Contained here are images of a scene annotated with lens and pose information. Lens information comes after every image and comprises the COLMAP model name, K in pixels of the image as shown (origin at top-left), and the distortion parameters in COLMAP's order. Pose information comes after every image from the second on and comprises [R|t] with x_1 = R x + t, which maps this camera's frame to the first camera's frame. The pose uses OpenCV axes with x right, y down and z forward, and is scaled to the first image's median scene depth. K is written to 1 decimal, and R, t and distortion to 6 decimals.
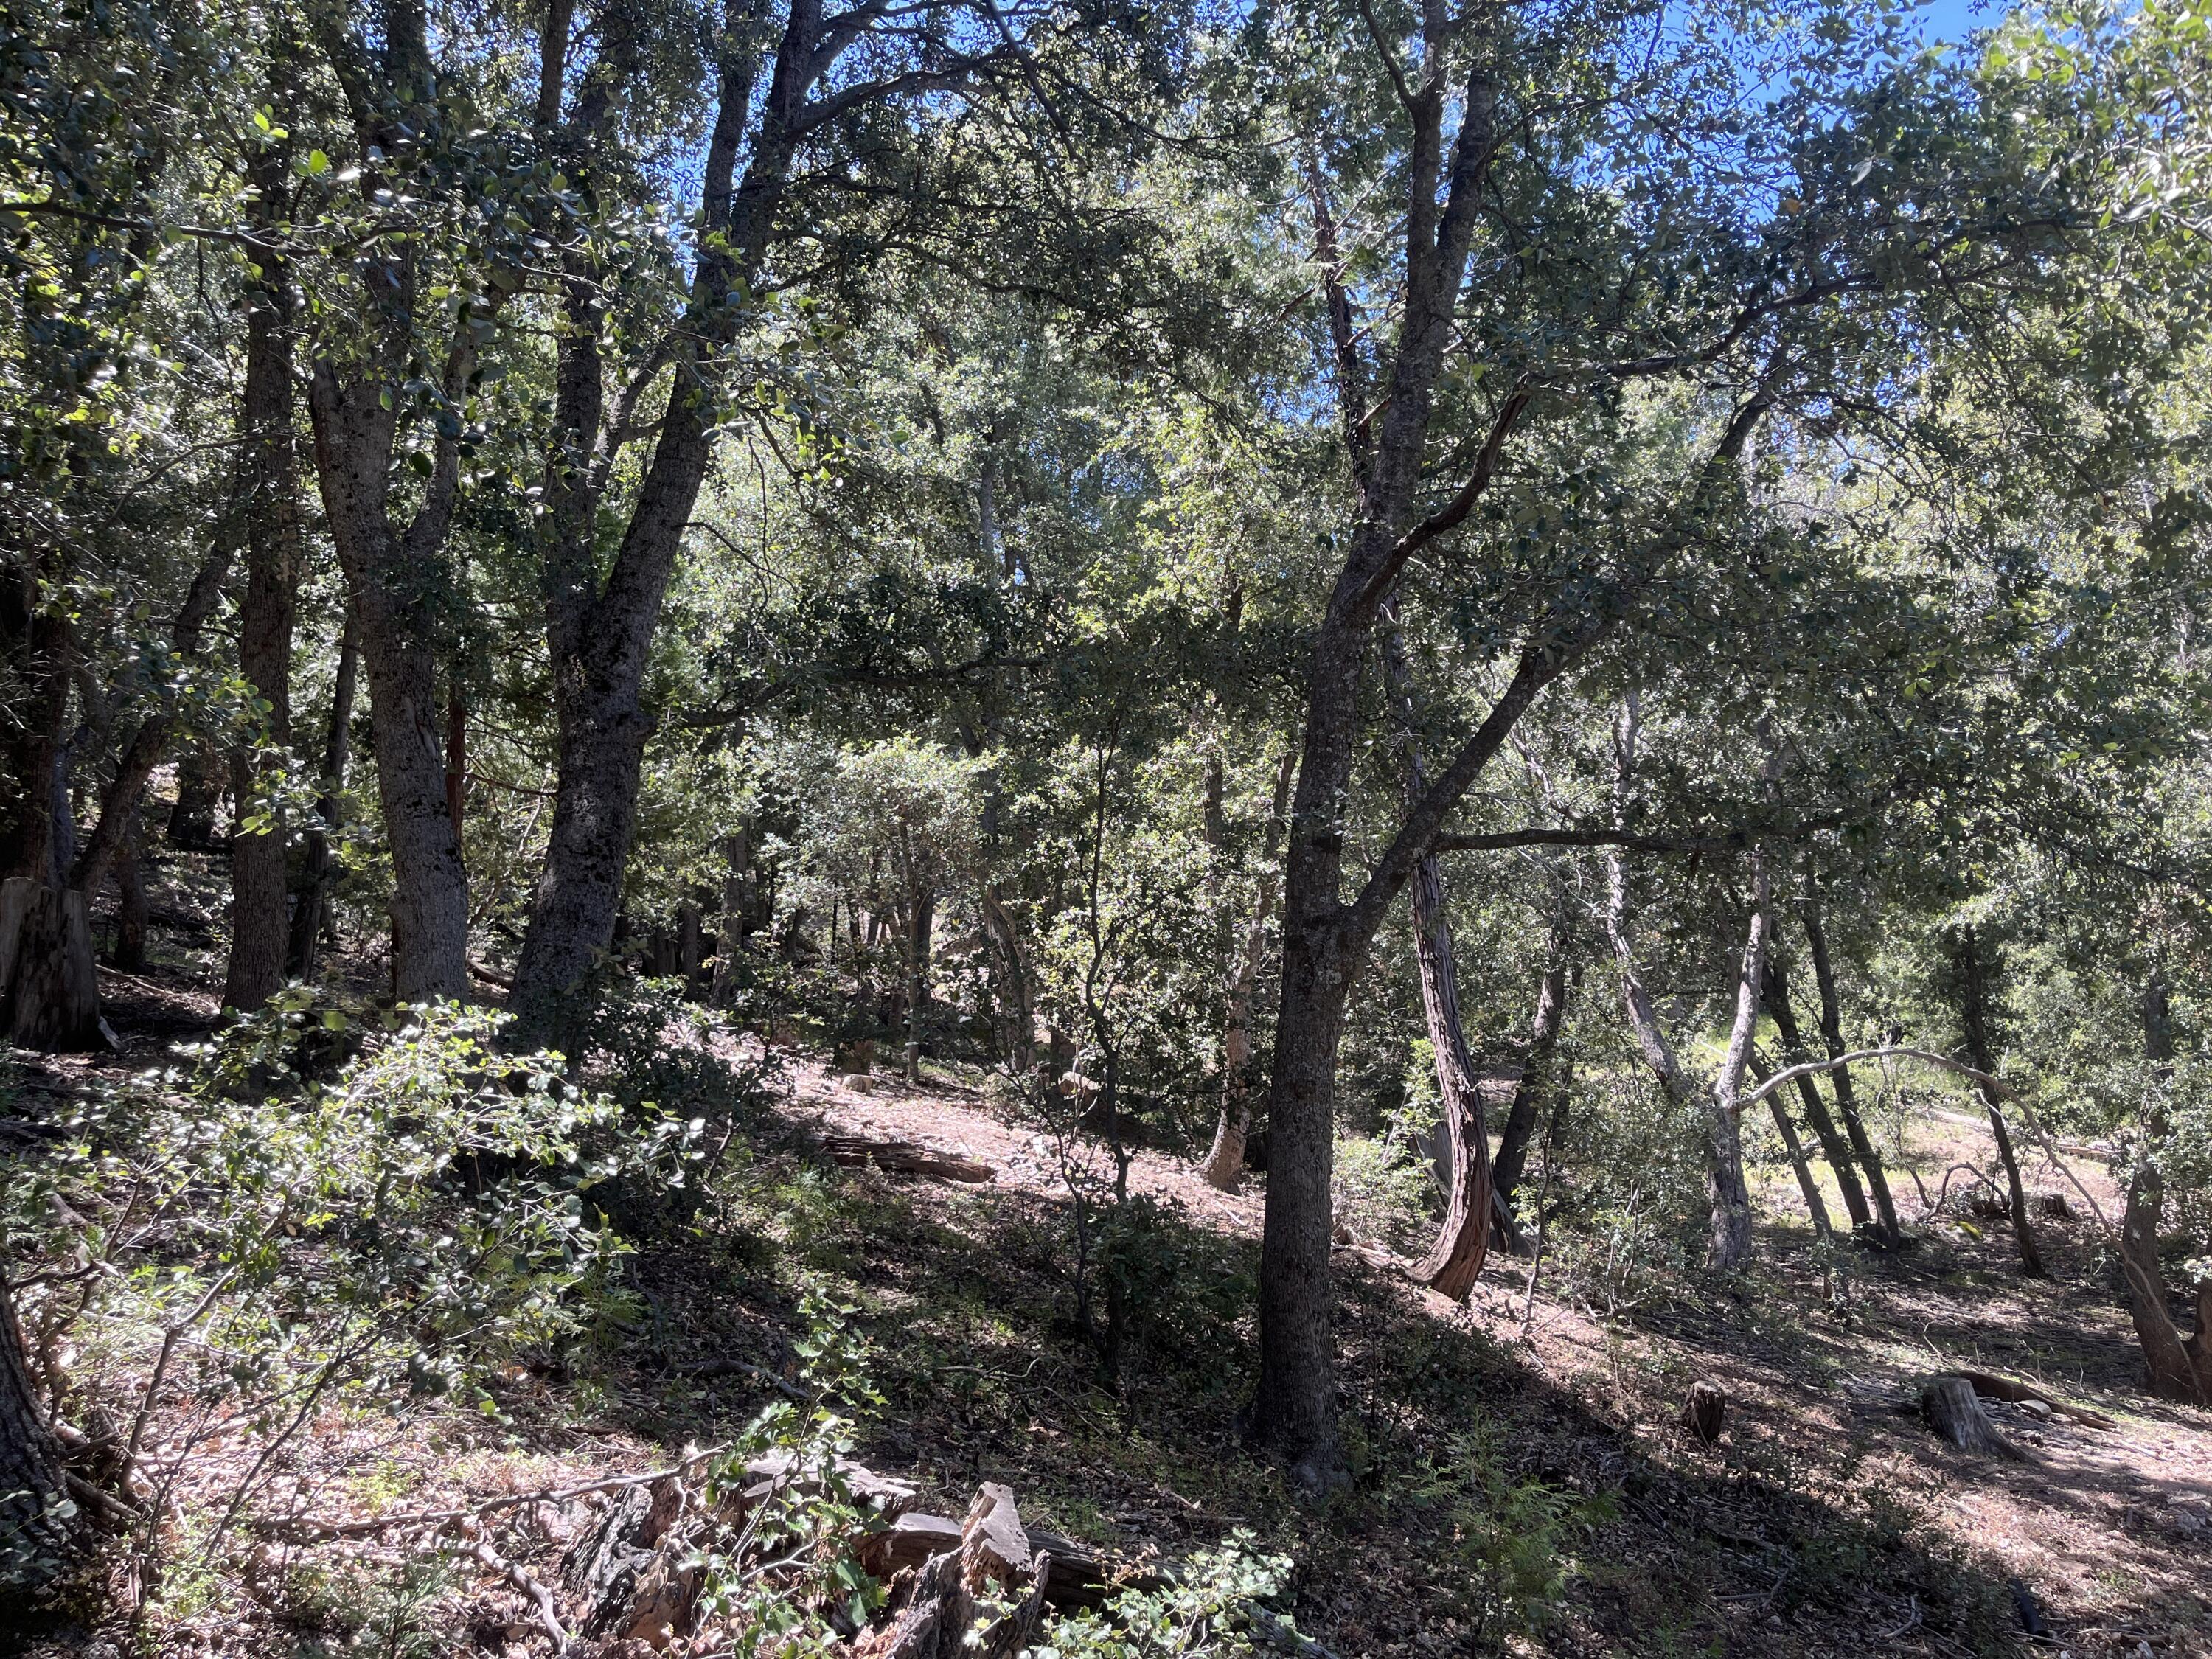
lens RADIAL K [[1671.3, 0, 1104.8], [0, 1671.3, 839.7], [0, 0, 1]] dist [0.060782, -0.083933]
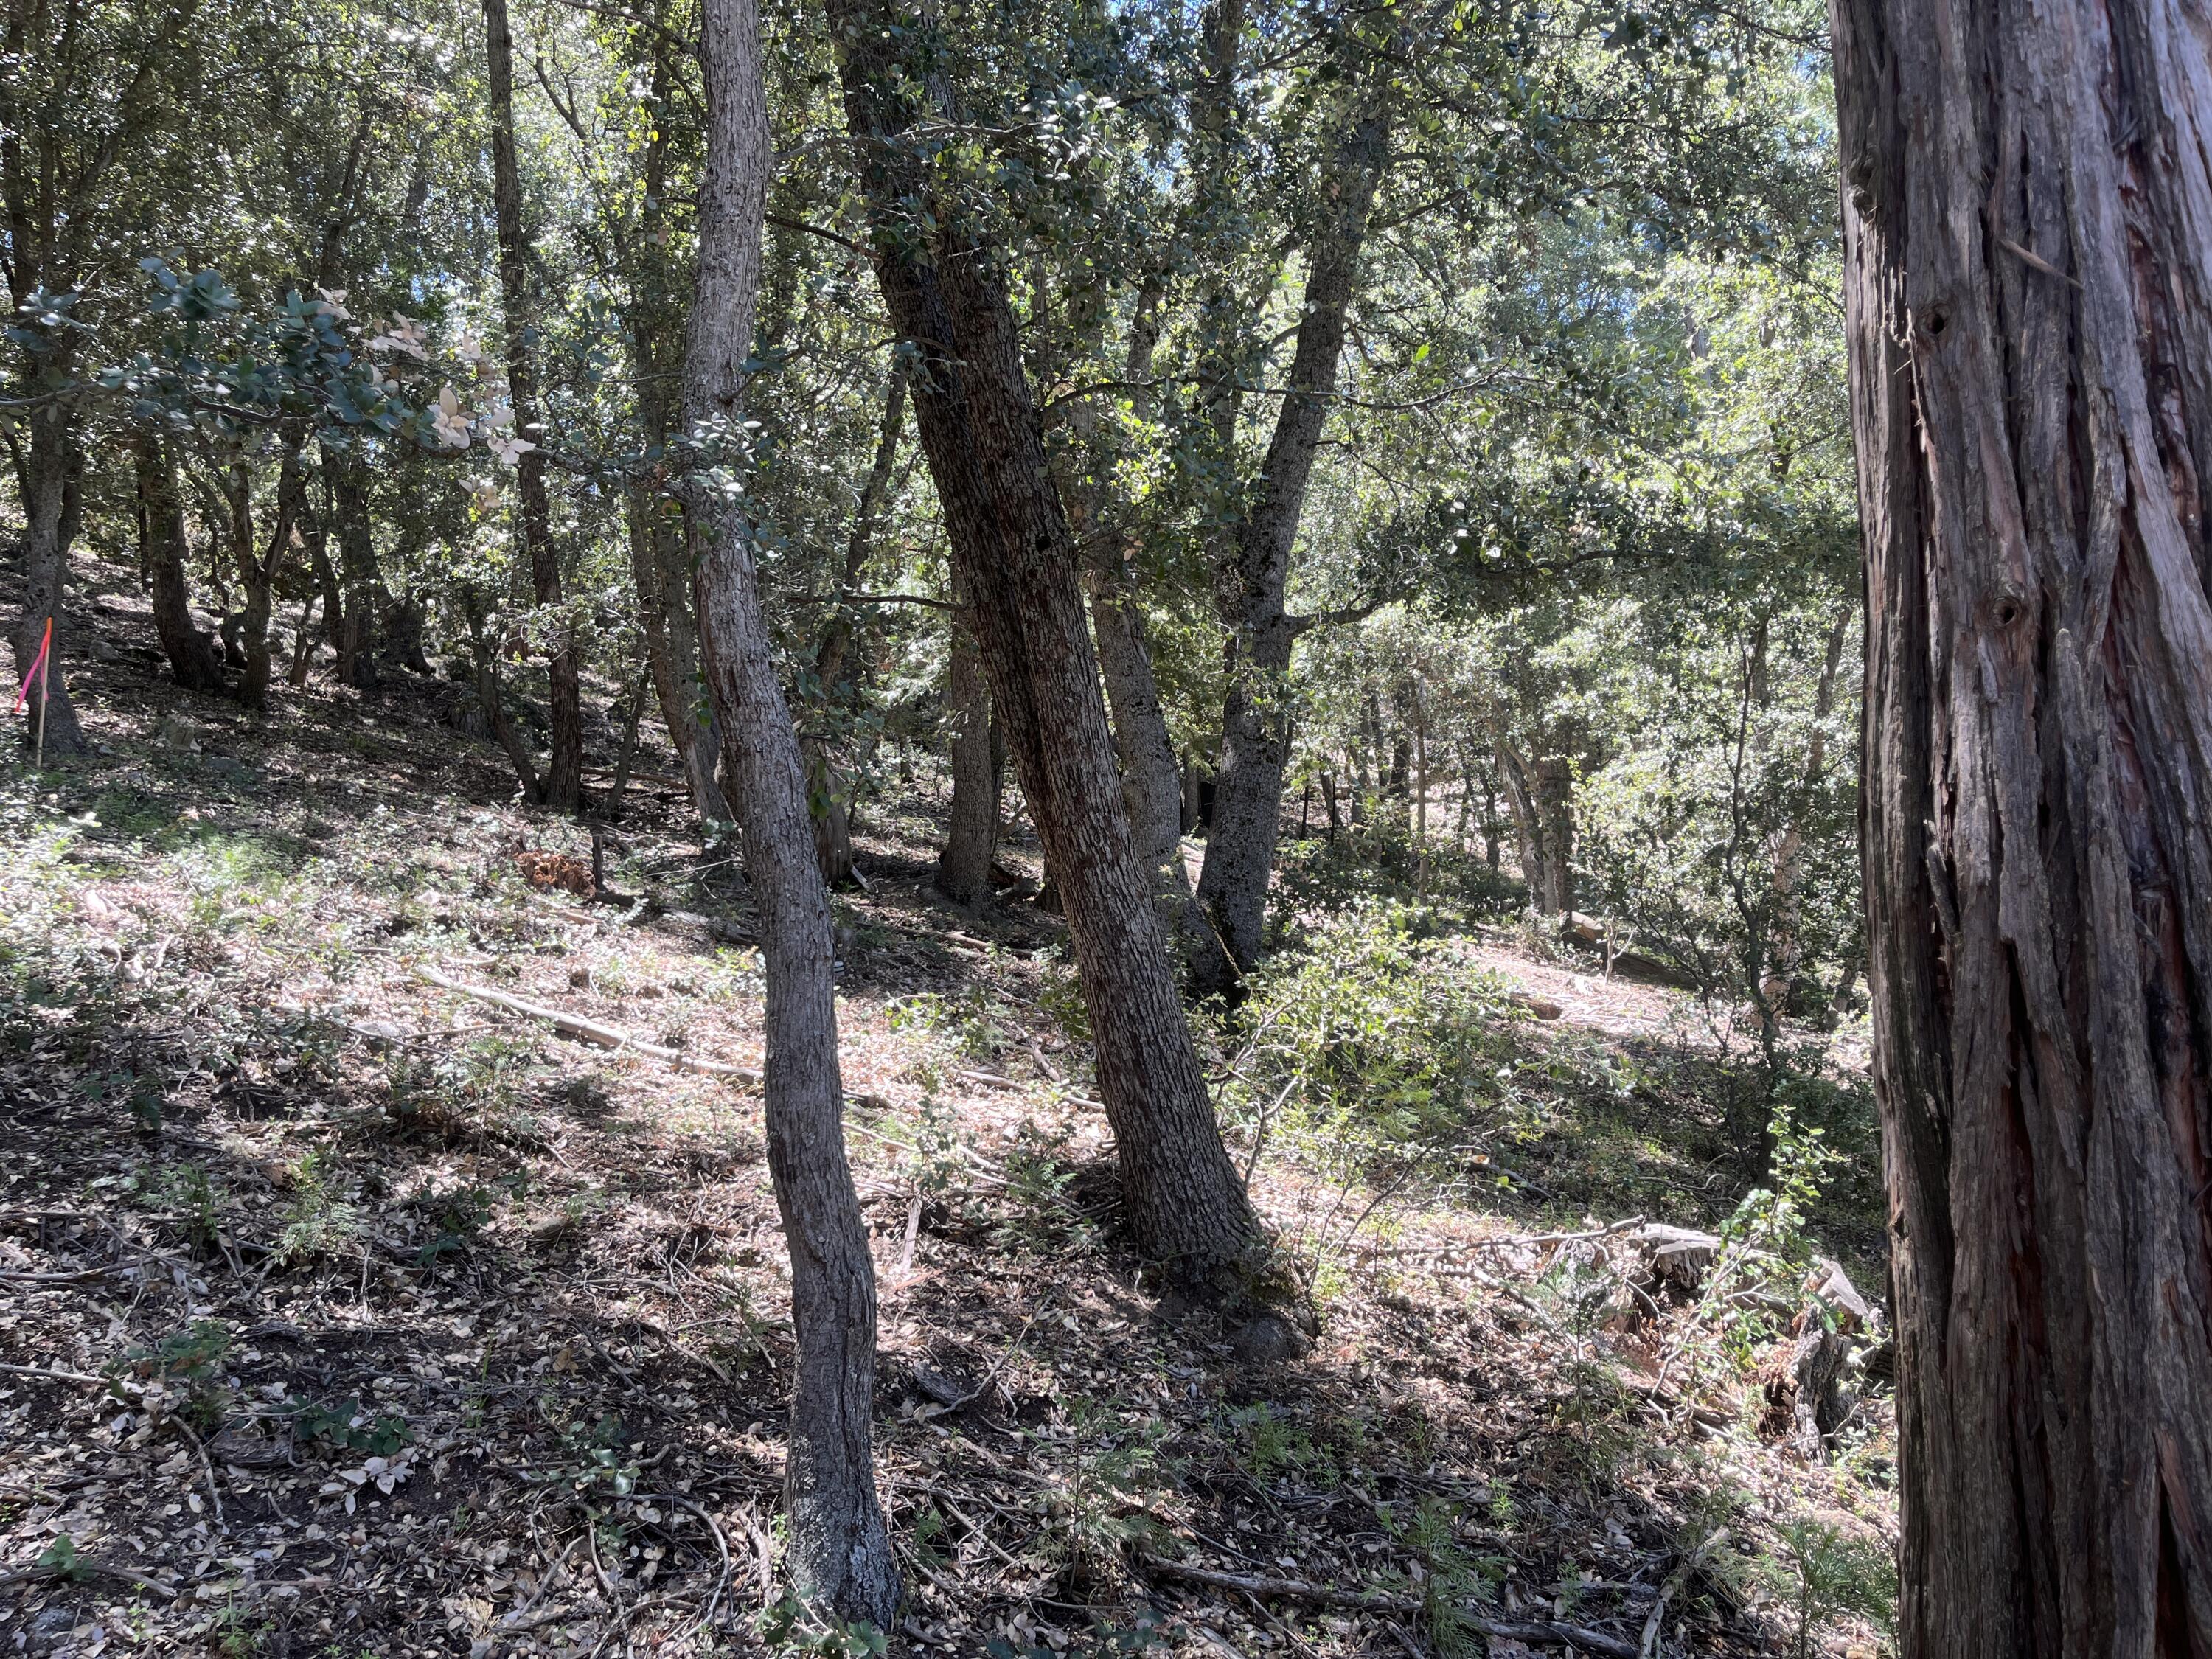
lens RADIAL K [[1685.6, 0, 1106.0], [0, 1685.6, 829.5], [0, 0, 1]] dist [0.054595, 0.000851]
pose [[0.970573, 0.009598, -0.240617, -0.086325], [0.014517, 0.995056, 0.098246, -0.032517], [0.240371, -0.098848, 0.965635, -0.129434]]
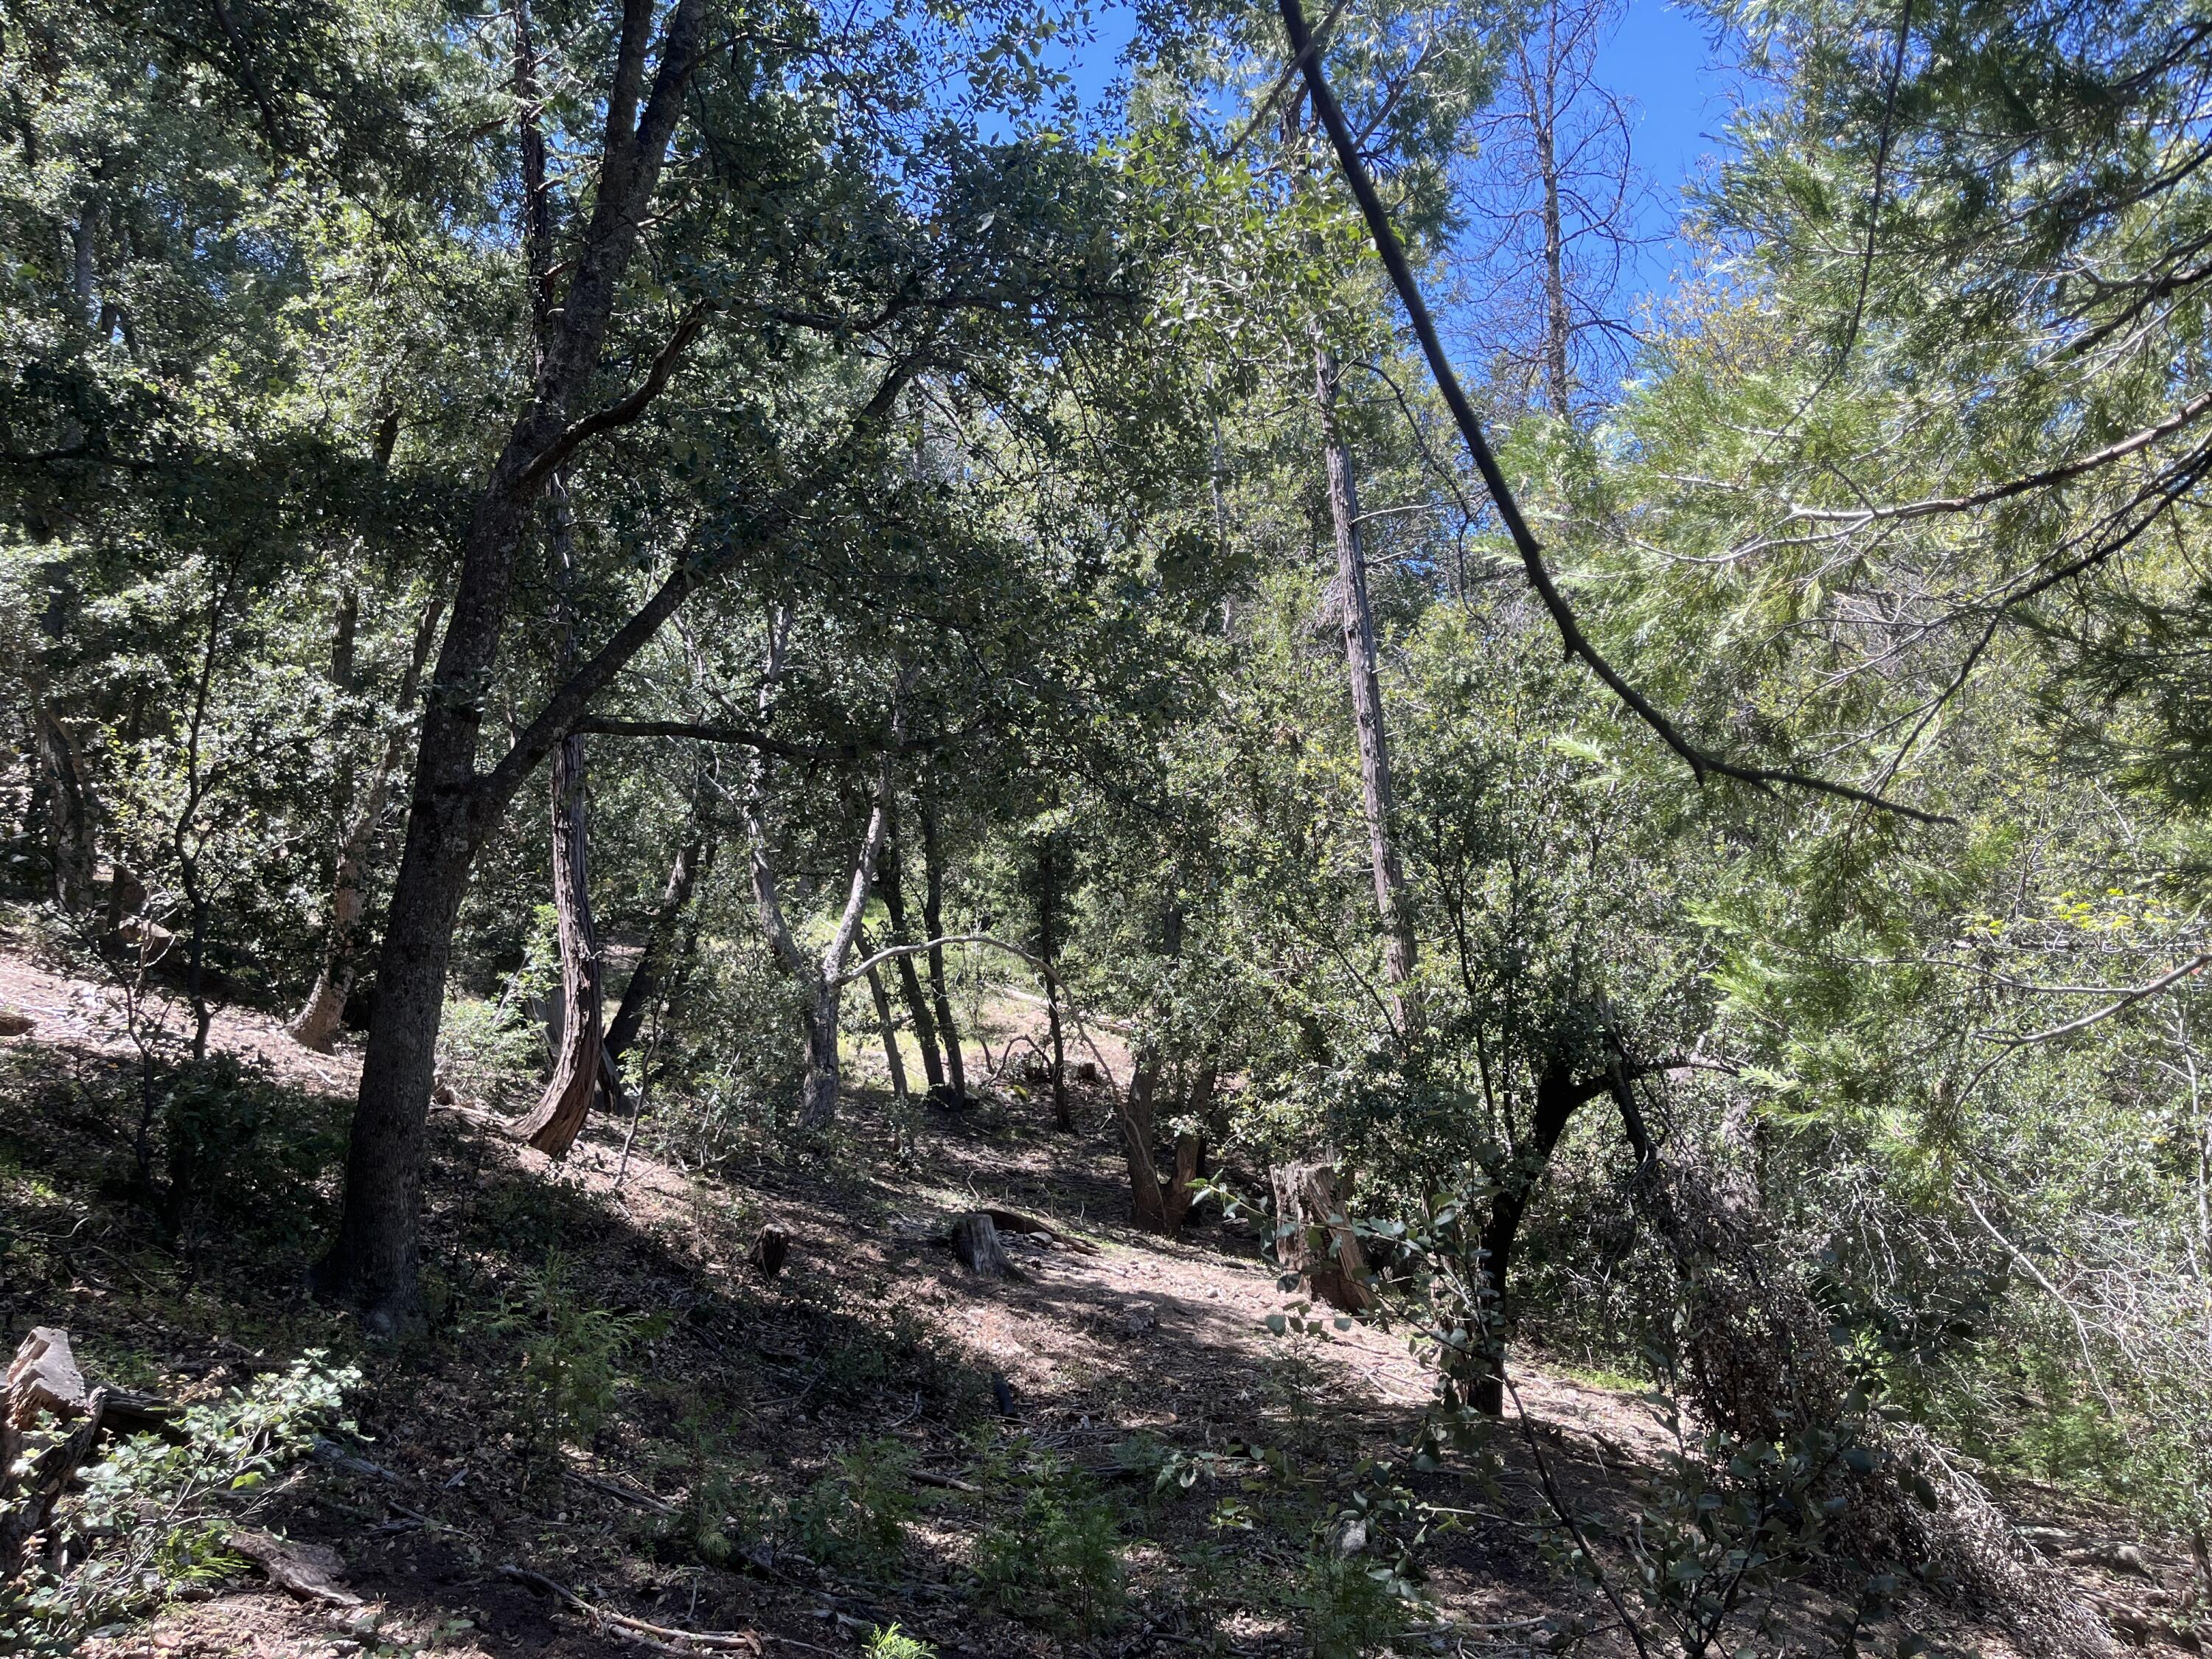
lens RADIAL K [[1670.7, 0, 1106.0], [0, 1670.7, 829.5], [0, 0, 1]] dist [0.079391, -0.108530]
pose [[0.874396, 0.083318, 0.478006, -0.005832], [-0.117790, 0.992127, 0.042537, -0.009465], [-0.470698, -0.093499, 0.877326, -0.046512]]
